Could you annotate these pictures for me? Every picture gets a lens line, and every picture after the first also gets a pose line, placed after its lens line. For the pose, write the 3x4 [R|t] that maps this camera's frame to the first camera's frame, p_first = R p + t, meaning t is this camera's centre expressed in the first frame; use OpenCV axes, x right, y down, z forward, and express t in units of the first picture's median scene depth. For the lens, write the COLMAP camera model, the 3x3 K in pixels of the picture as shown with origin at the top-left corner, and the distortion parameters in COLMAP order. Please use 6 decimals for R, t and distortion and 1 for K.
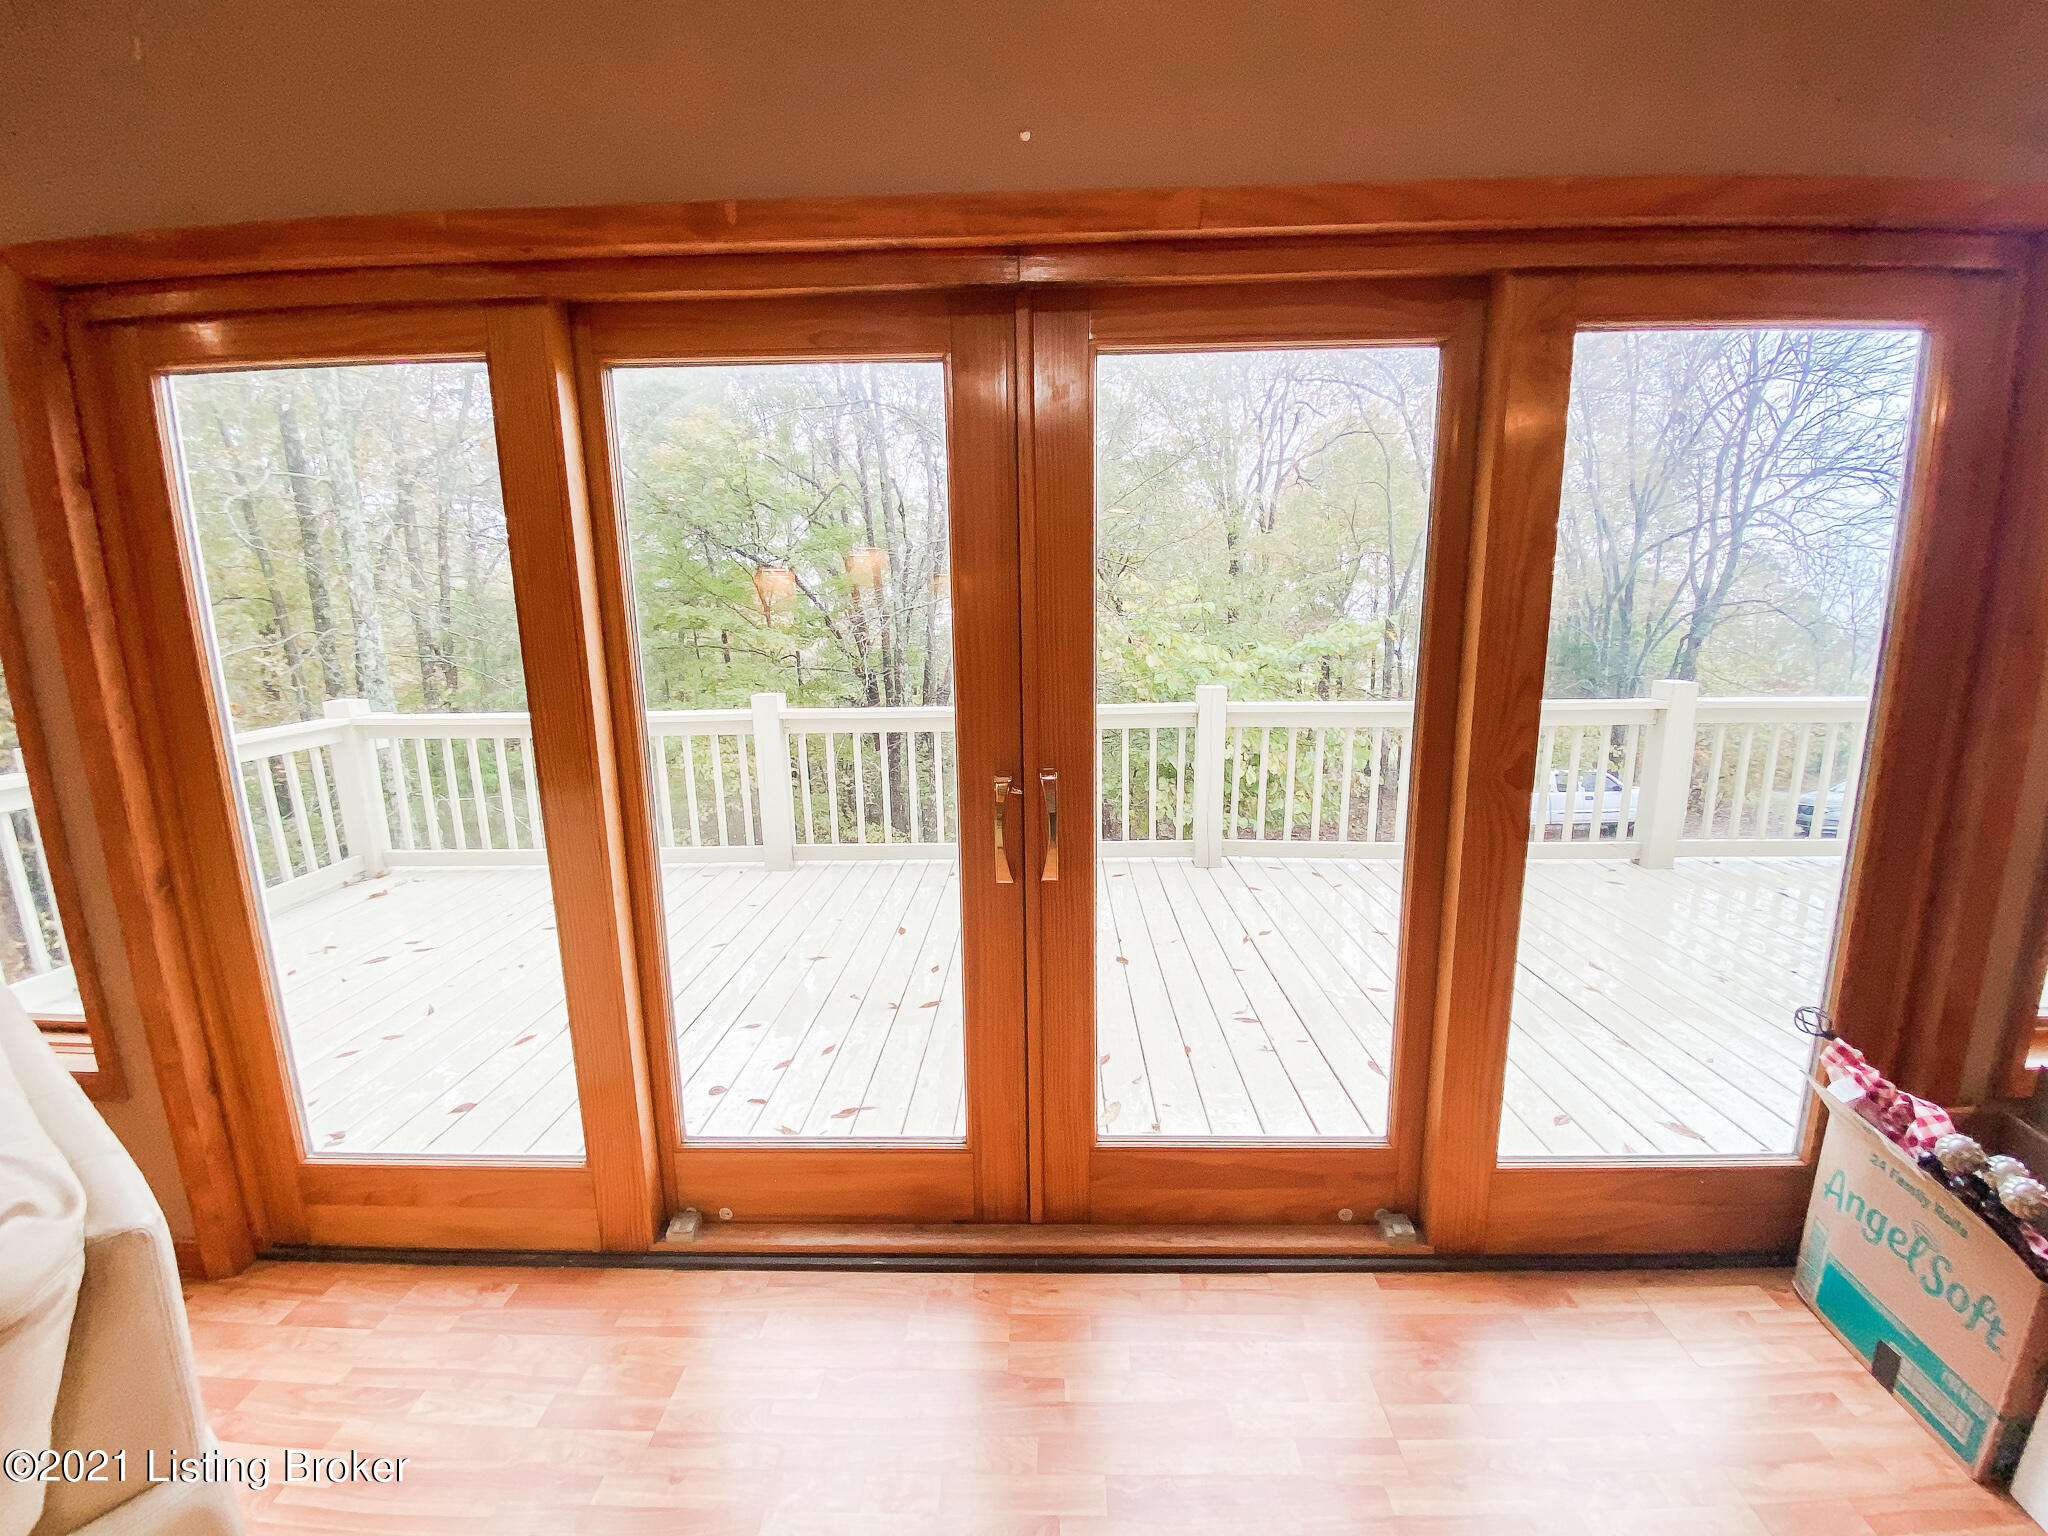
lens RADIAL K [[837.5, 0, 1031.8], [0, 837.5, 781.3], [0, 0, 1]] dist [0.012663, -0.017351]
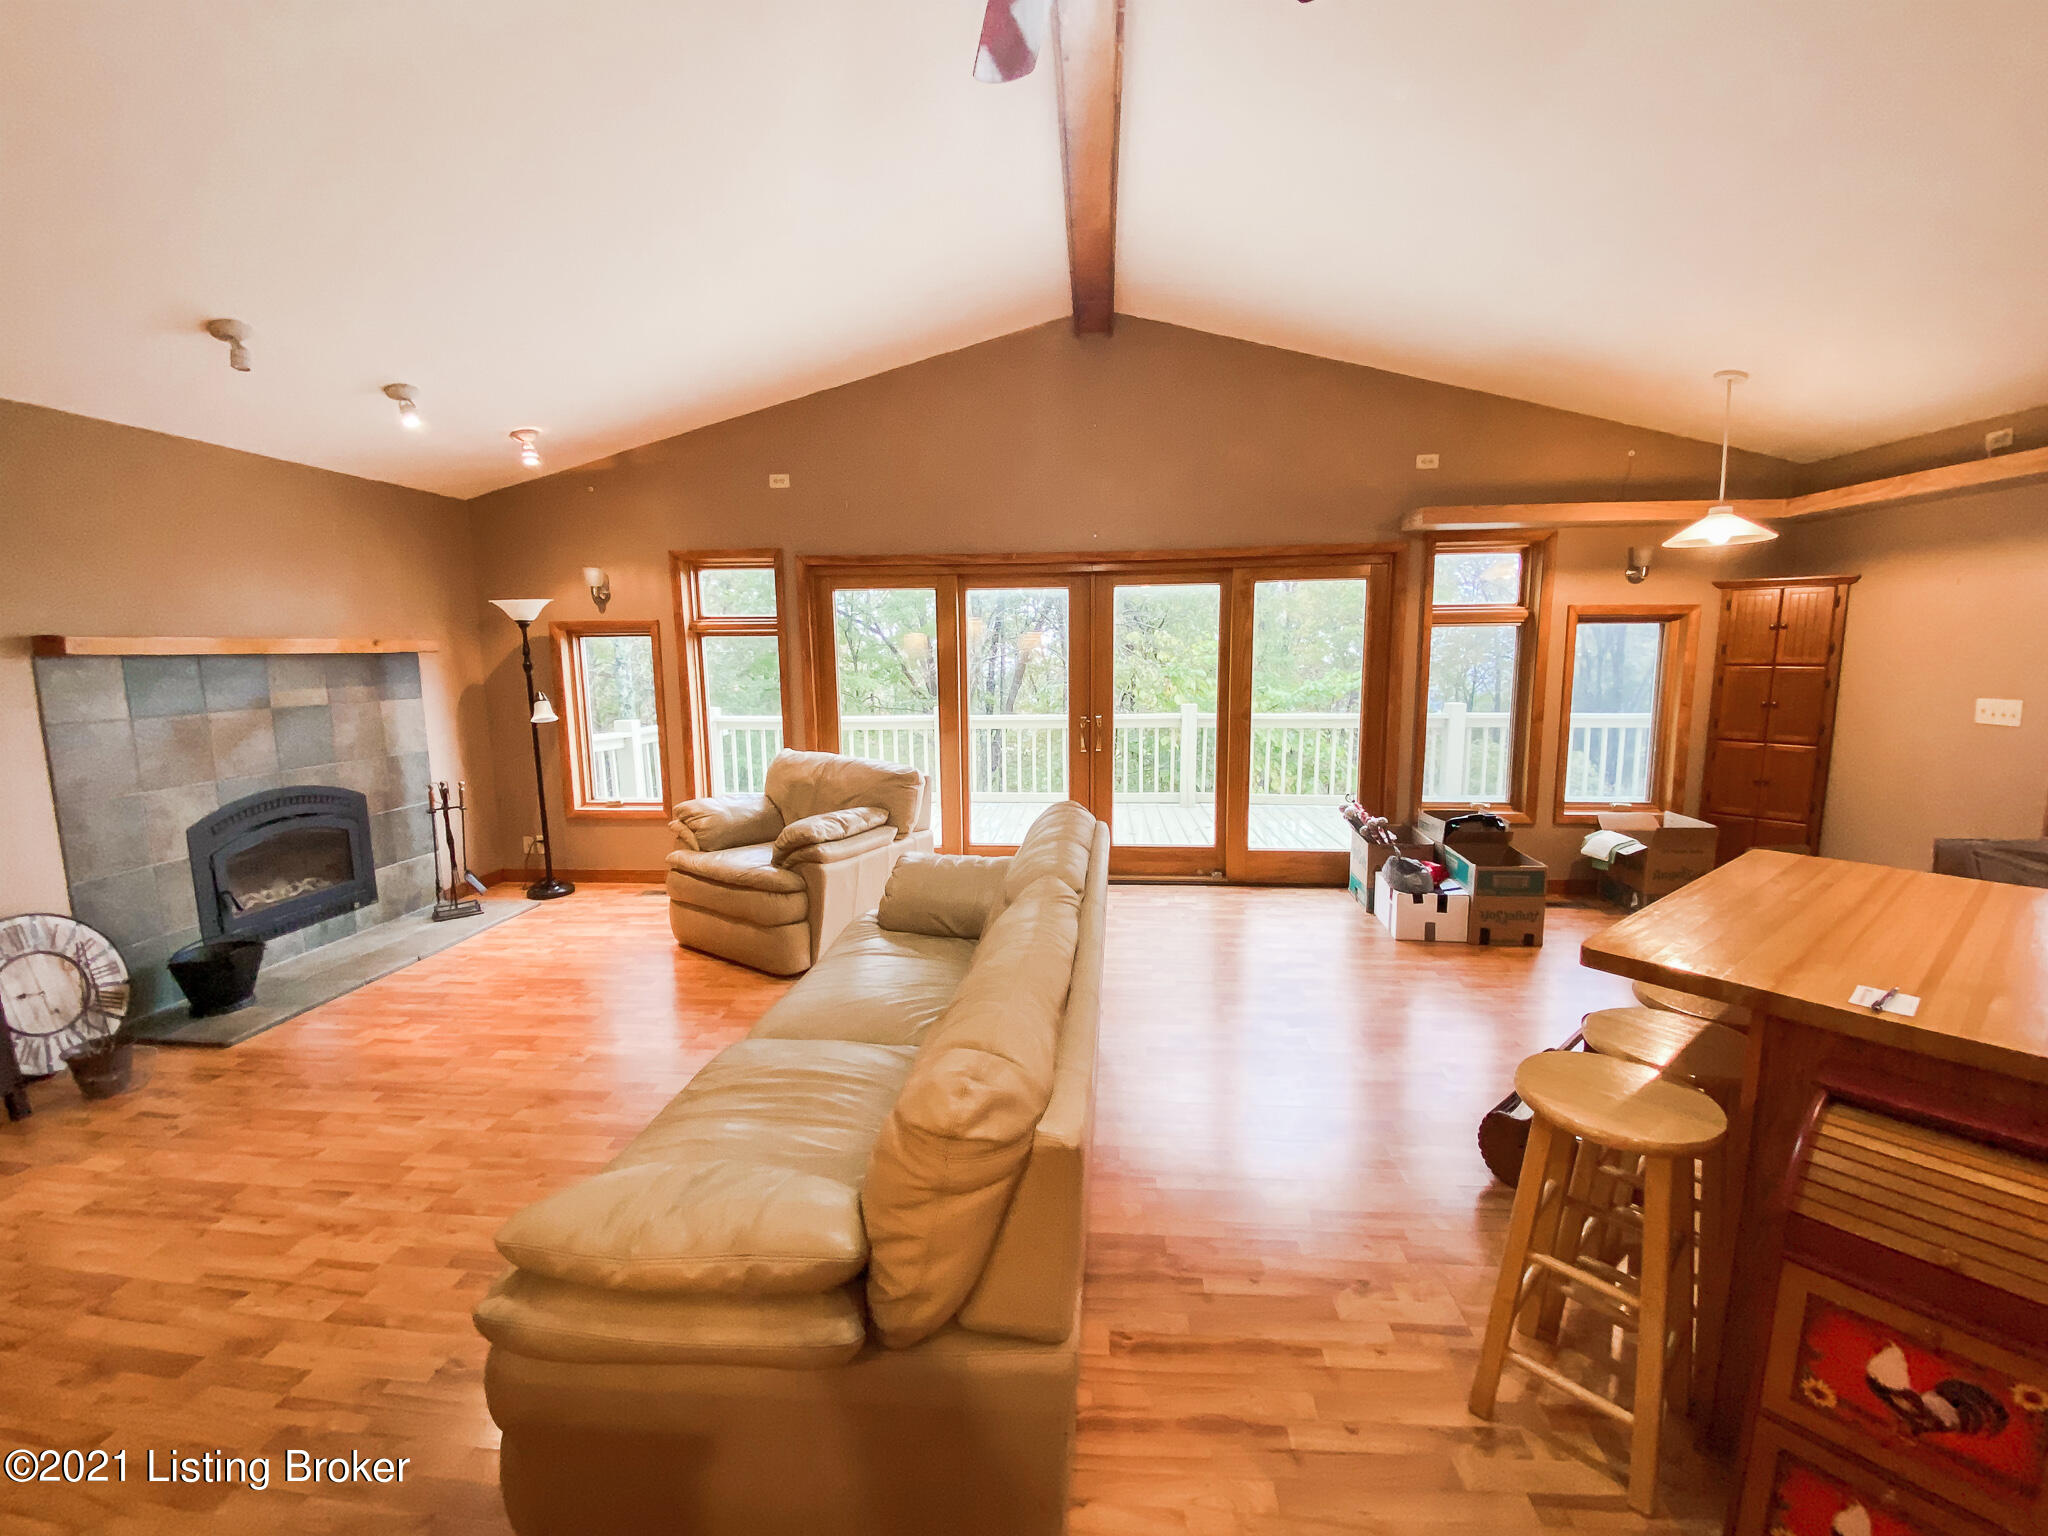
lens RADIAL K [[837.5, 0, 1031.8], [0, 837.5, 781.3], [0, 0, 1]] dist [0.012663, -0.017351]
pose [[0.998077, 0.014230, -0.060334, -0.034163], [-0.017551, 0.998339, -0.054870, 0.404698], [0.059453, 0.055824, 0.996669, -2.078112]]
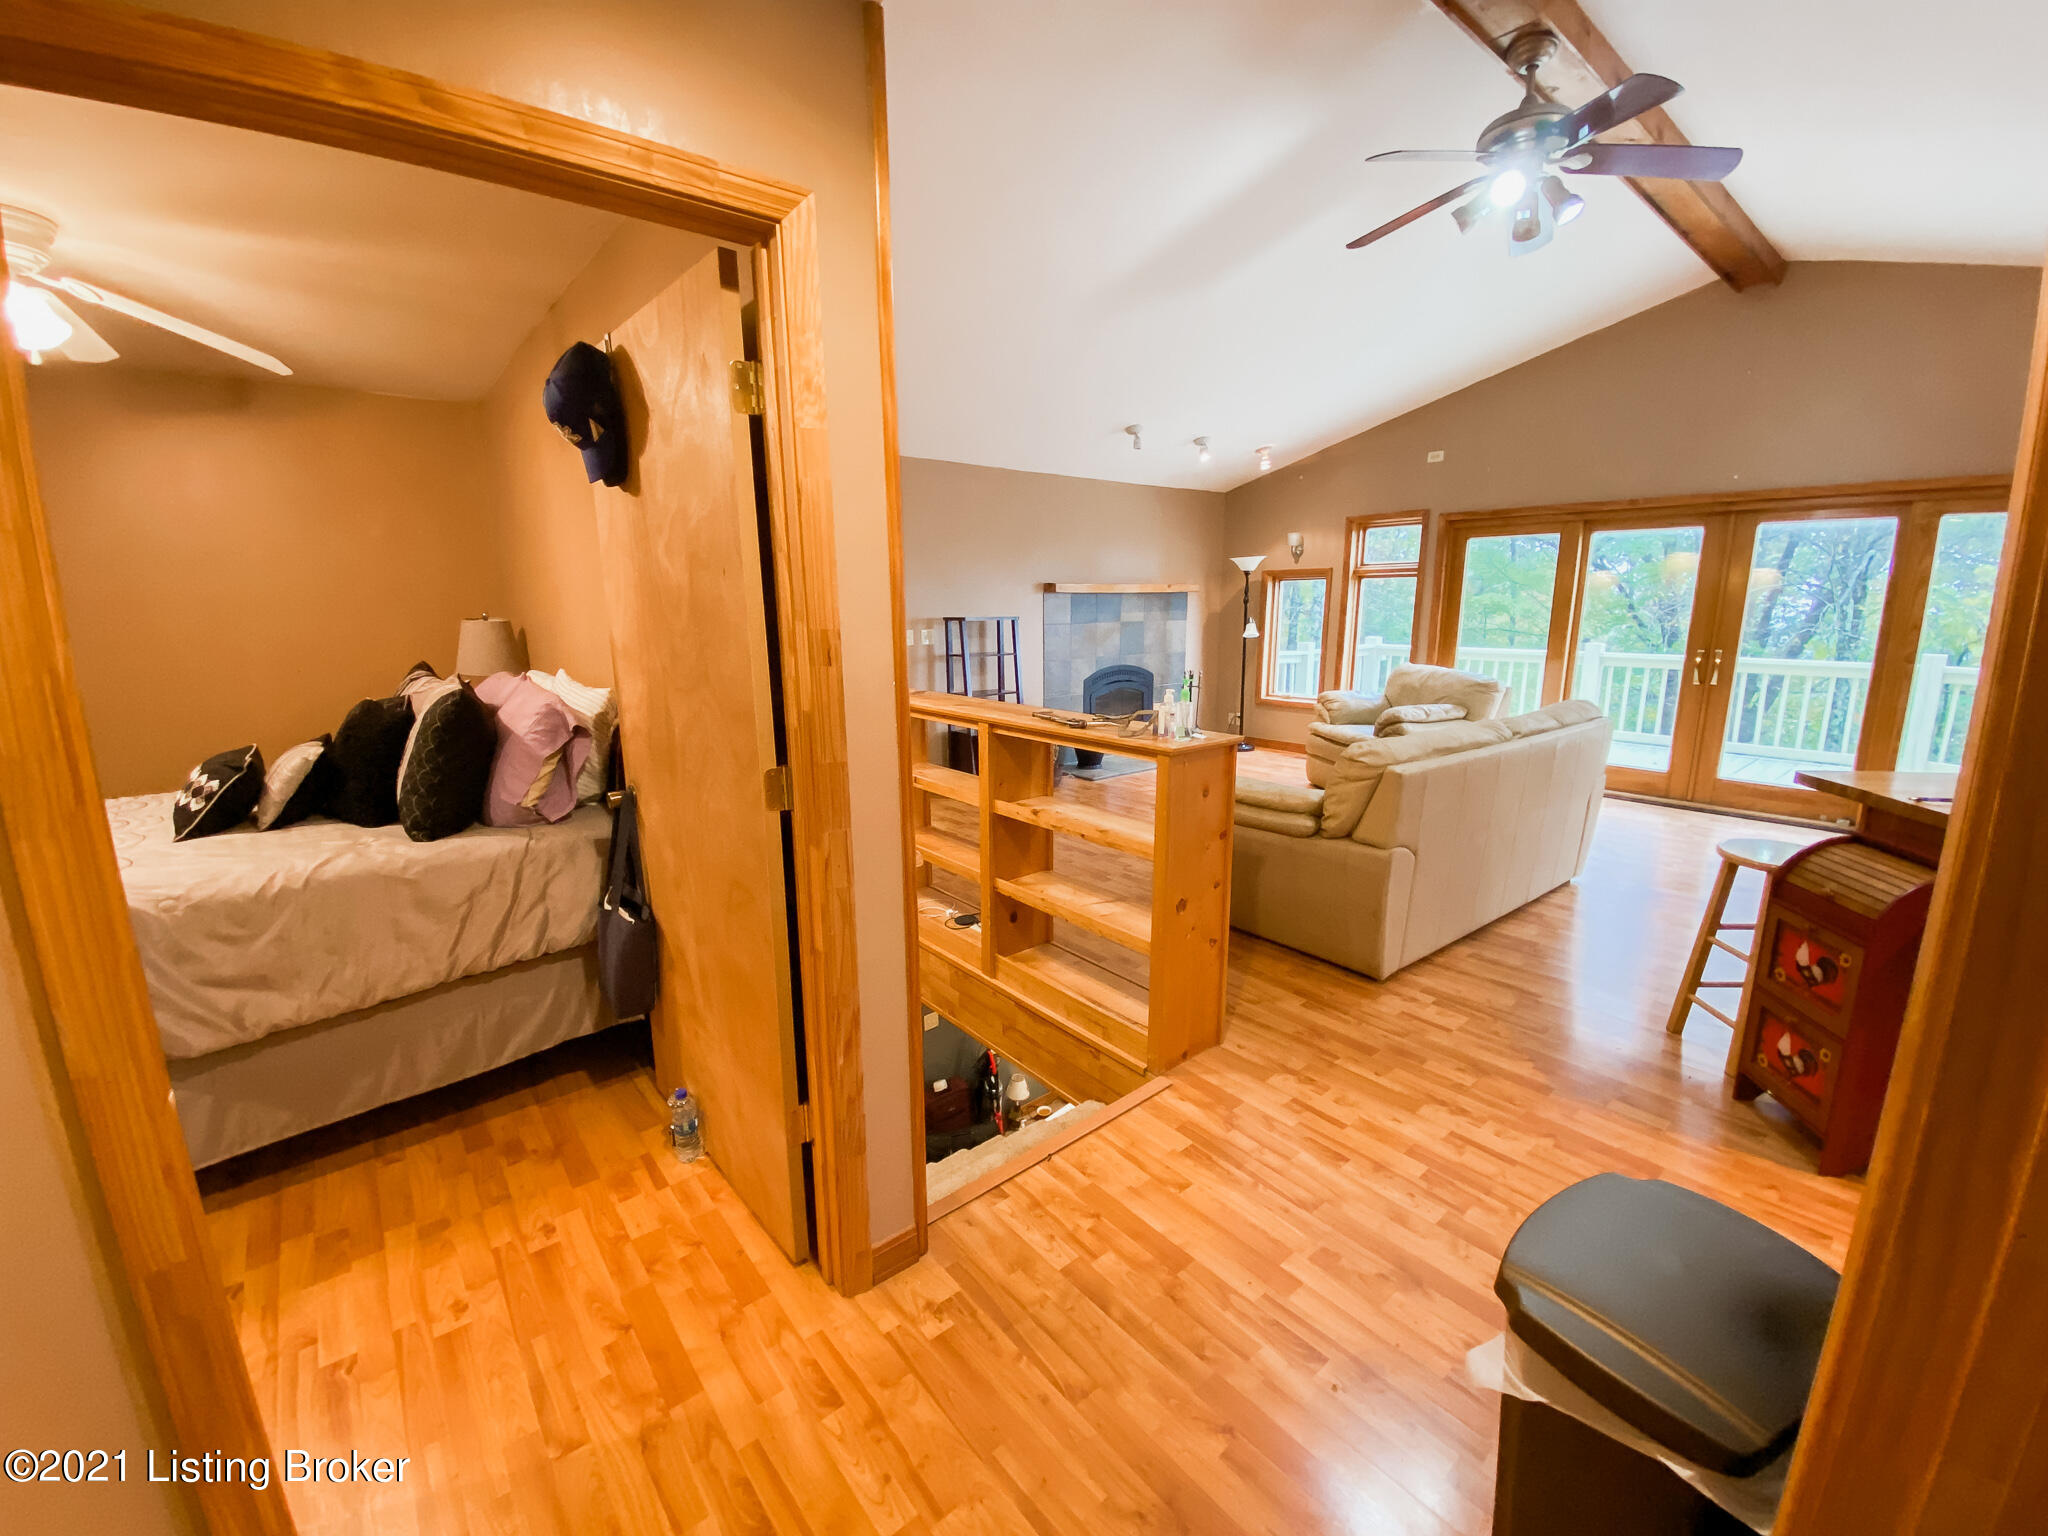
lens RADIAL K [[837.5, 0, 1031.8], [0, 837.5, 781.3], [0, 0, 1]] dist [0.012663, -0.017351]
pose [[0.663264, 0.166342, -0.729665, 0.702859], [-0.154641, 0.984406, 0.083847, 0.627841], [0.732234, 0.057224, 0.678644, -3.116205]]
